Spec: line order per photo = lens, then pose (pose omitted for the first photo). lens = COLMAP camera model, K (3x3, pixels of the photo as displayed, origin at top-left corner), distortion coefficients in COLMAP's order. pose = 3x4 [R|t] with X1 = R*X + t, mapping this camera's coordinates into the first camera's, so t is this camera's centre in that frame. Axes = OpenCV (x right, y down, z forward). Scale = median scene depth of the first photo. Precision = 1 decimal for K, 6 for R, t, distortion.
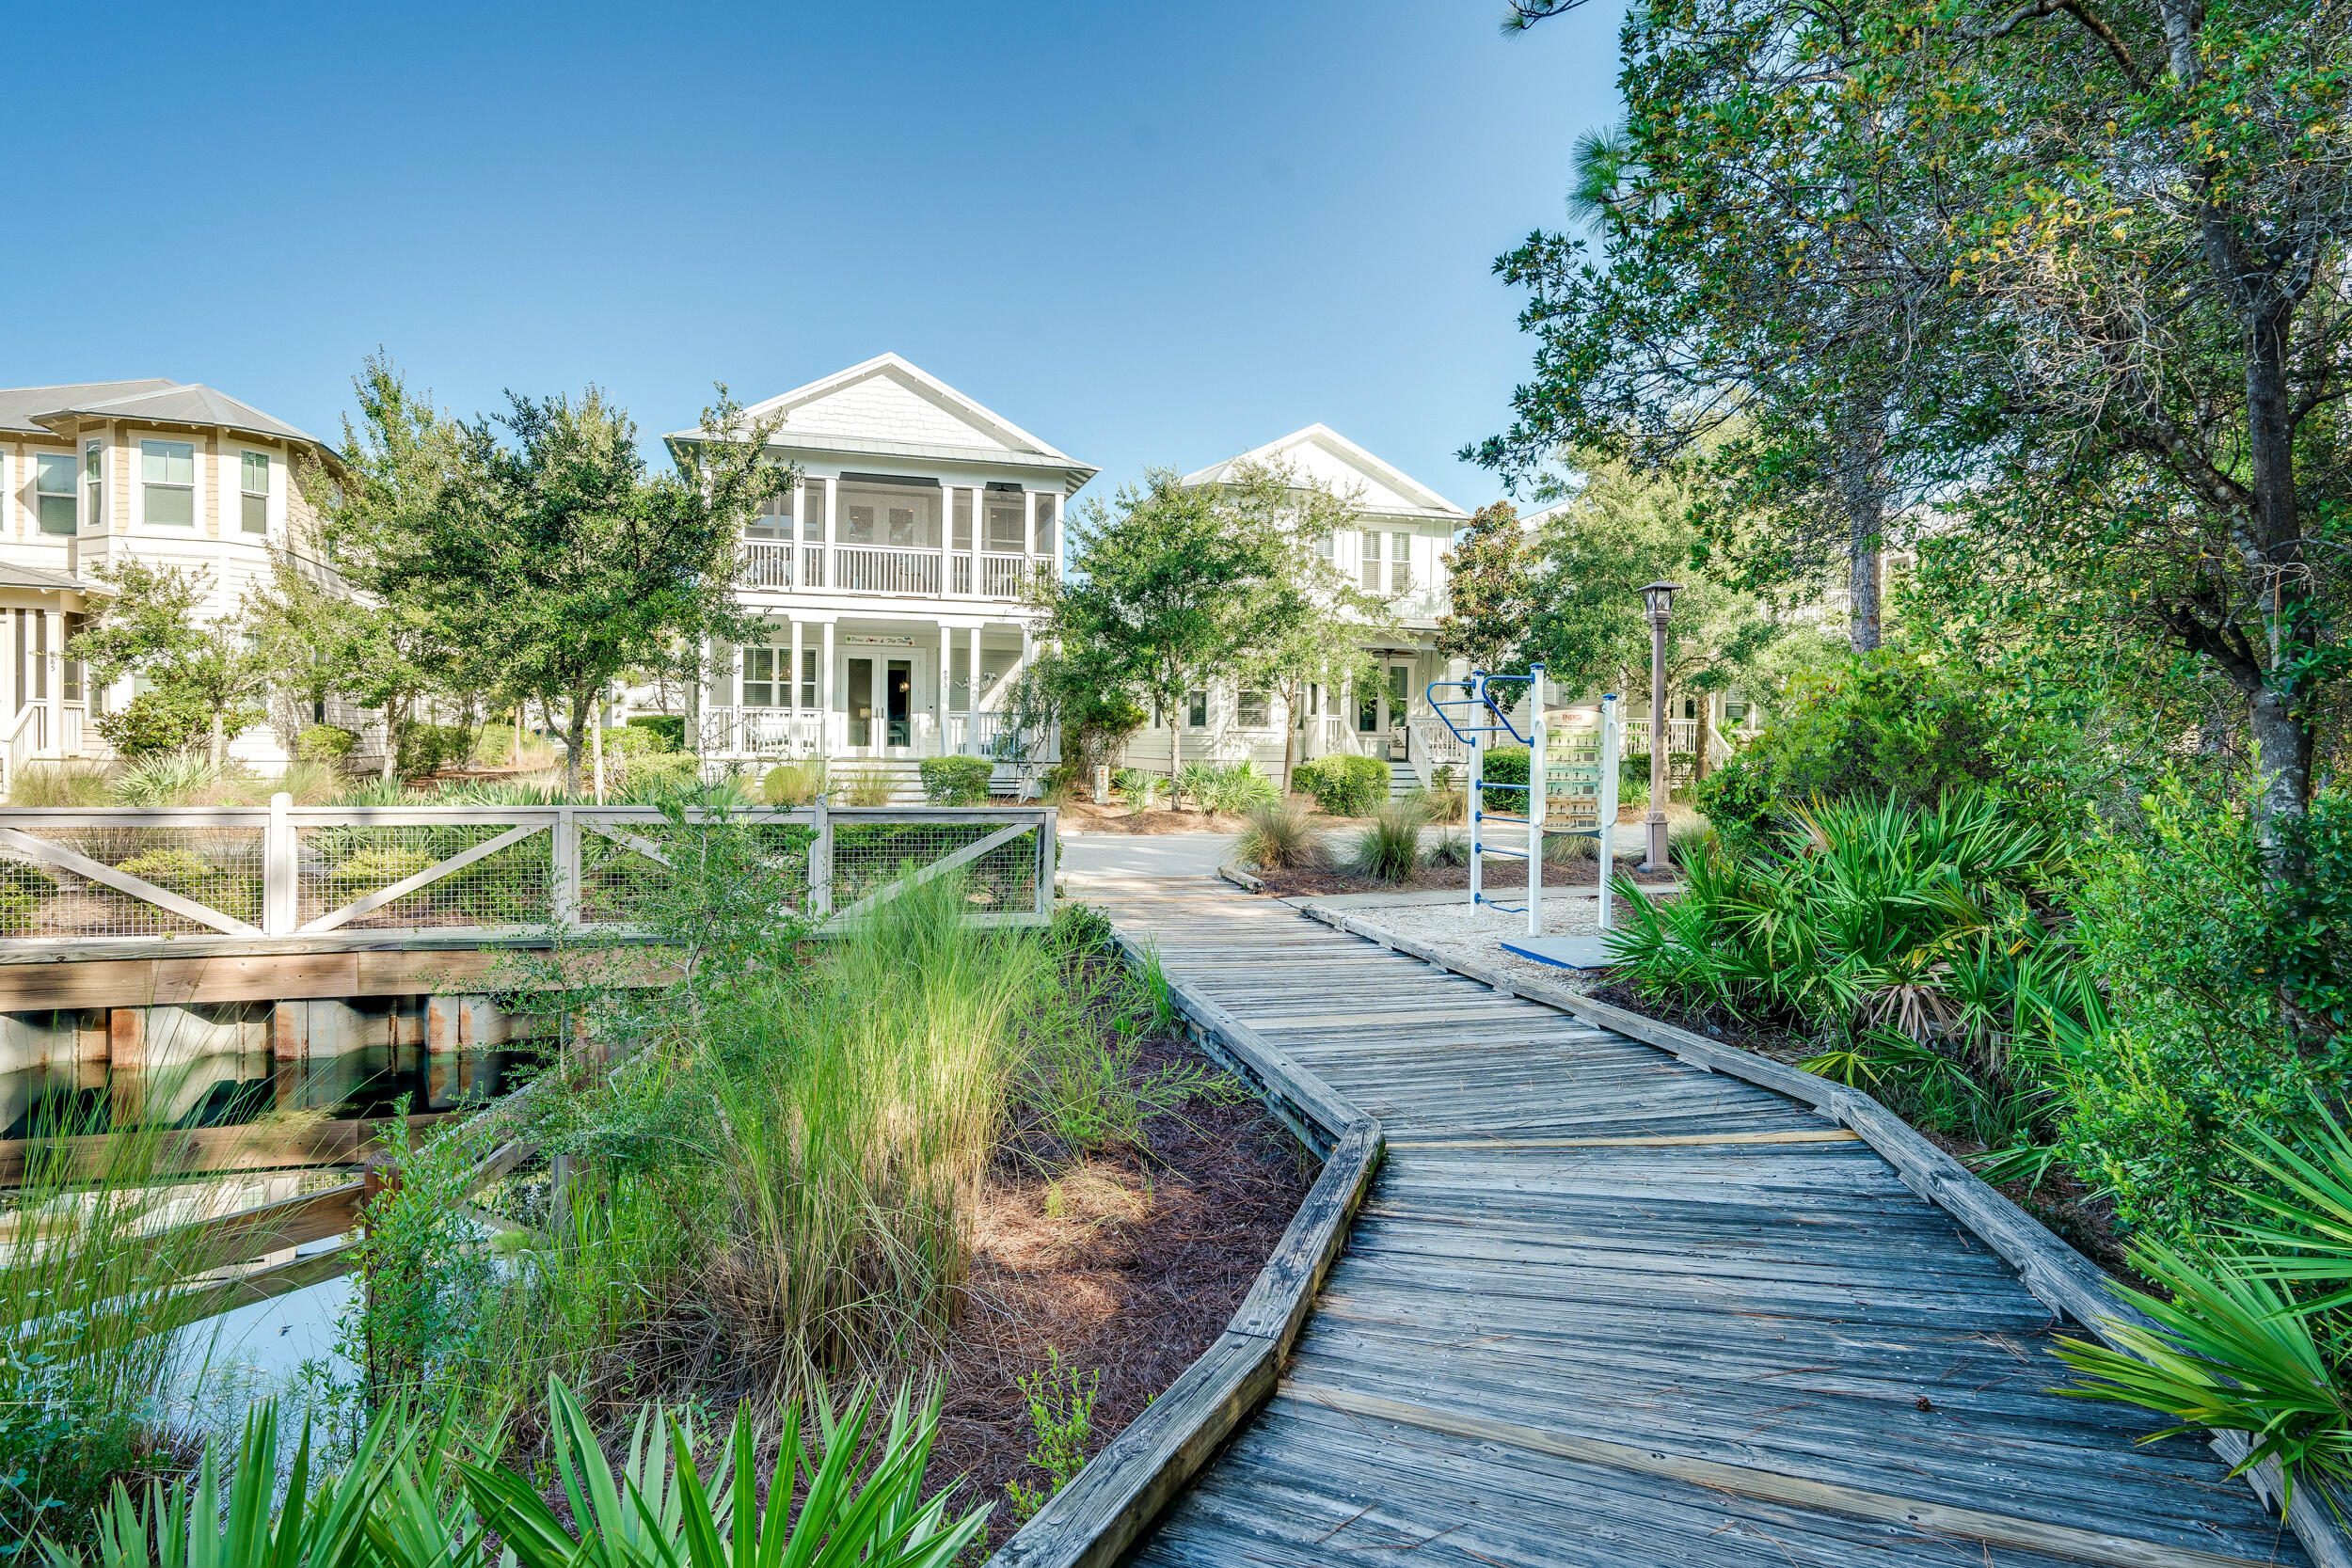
lens RADIAL K [[1062.8, 0, 1180.2], [0, 1062.8, 746.3], [0, 0, 1]] dist [-0.001204, -0.000240]
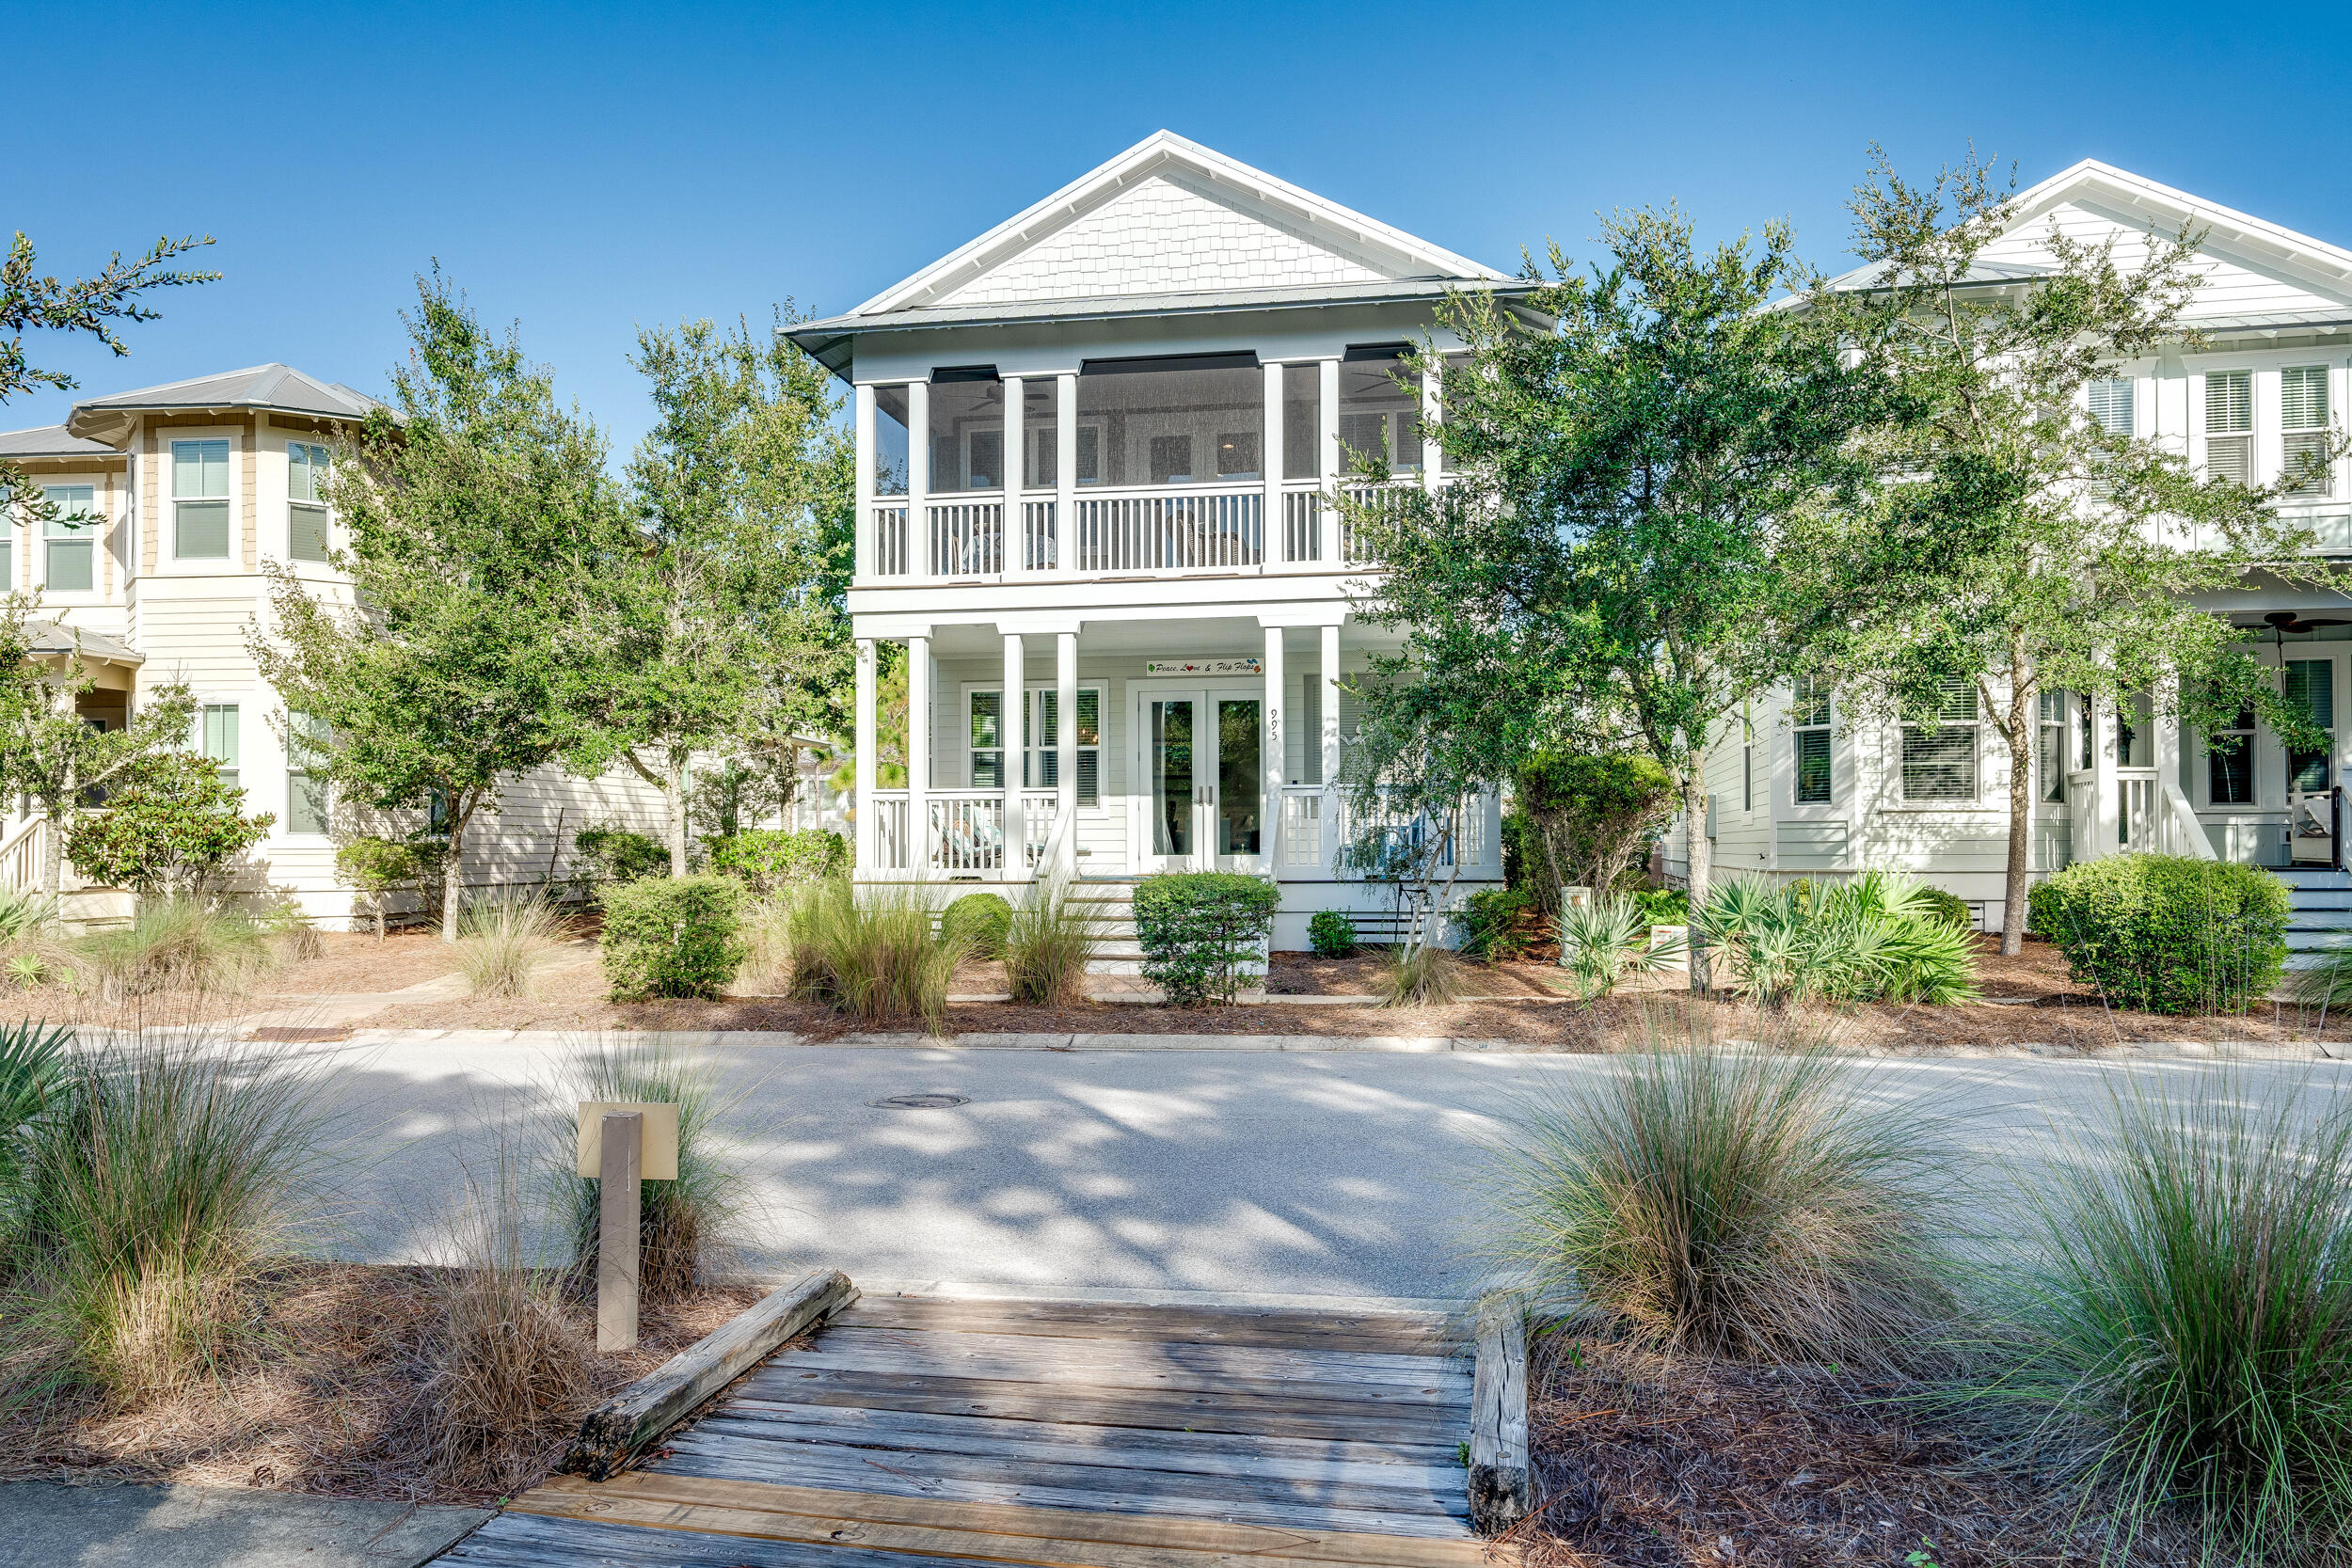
lens RADIAL K [[1603.1, 0, 1175.7], [0, 1603.1, 816.1], [0, 0, 1]] dist [0.000188, -0.003652]
pose [[0.913405, -0.026362, -0.406197, 0.055533], [0.017387, 0.999517, -0.025770, 0.001485], [0.406680, 0.016476, 0.913422, 0.251005]]
